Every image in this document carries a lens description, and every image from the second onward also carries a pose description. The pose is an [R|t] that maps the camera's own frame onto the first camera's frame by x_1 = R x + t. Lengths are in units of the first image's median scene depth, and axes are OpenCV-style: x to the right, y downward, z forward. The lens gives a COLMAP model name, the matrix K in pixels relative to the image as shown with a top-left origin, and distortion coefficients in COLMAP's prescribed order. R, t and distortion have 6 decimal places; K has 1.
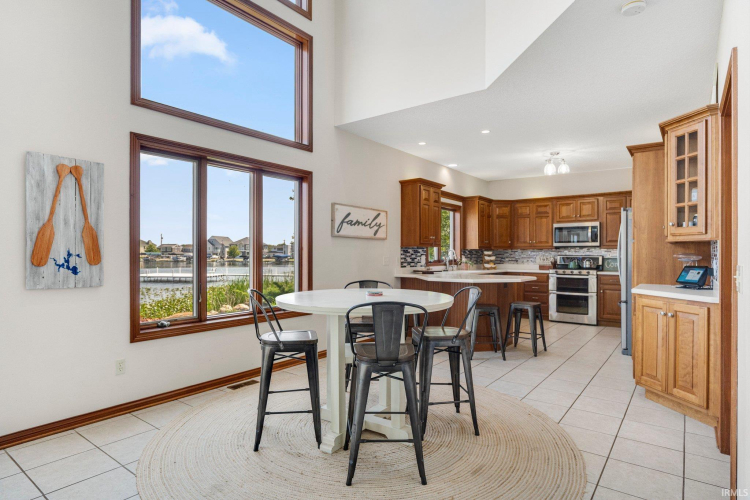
lens RADIAL K [[409.2, 0, 373.8], [0, 409.2, 255.1], [0, 0, 1]] dist [-0.005382, -0.000865]
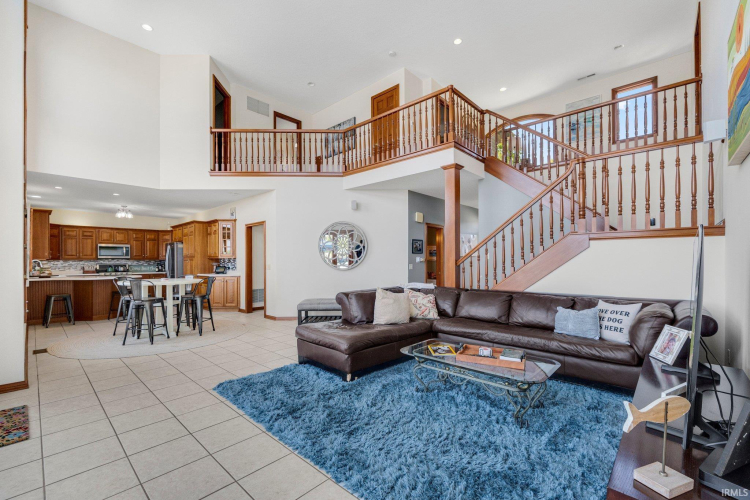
lens RADIAL K [[319.6, 0, 370.8], [0, 319.6, 261.0], [0, 0, 1]] dist [-0.002378, 0.000034]
pose [[0.095278, 0.001238, 0.995450, -0.666005], [0.011939, 0.999926, -0.002386, 0.004457], [-0.995379, 0.012112, 0.095256, -0.157587]]
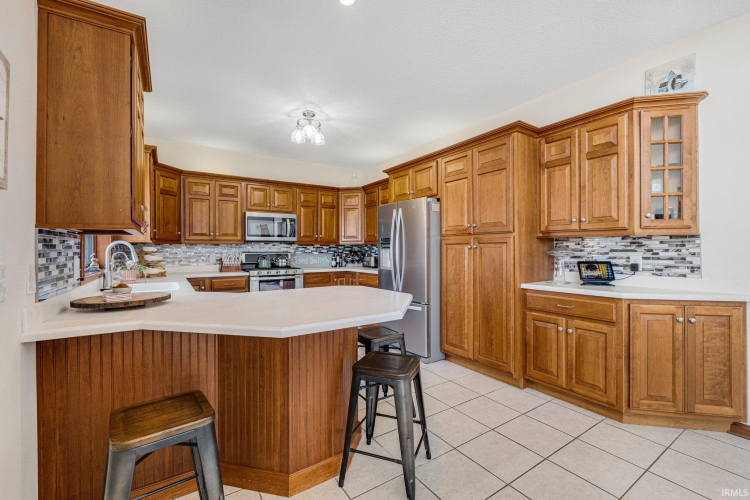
lens RADIAL K [[319.6, 0, 373.5], [0, 319.6, 249.3], [0, 0, 1]] dist [-0.002378, 0.000034]
pose [[0.337226, -0.002671, 0.941420, -0.049212], [0.008169, 0.999967, -0.000089, -0.002913], [-0.941388, 0.007720, 0.337237, 0.552826]]
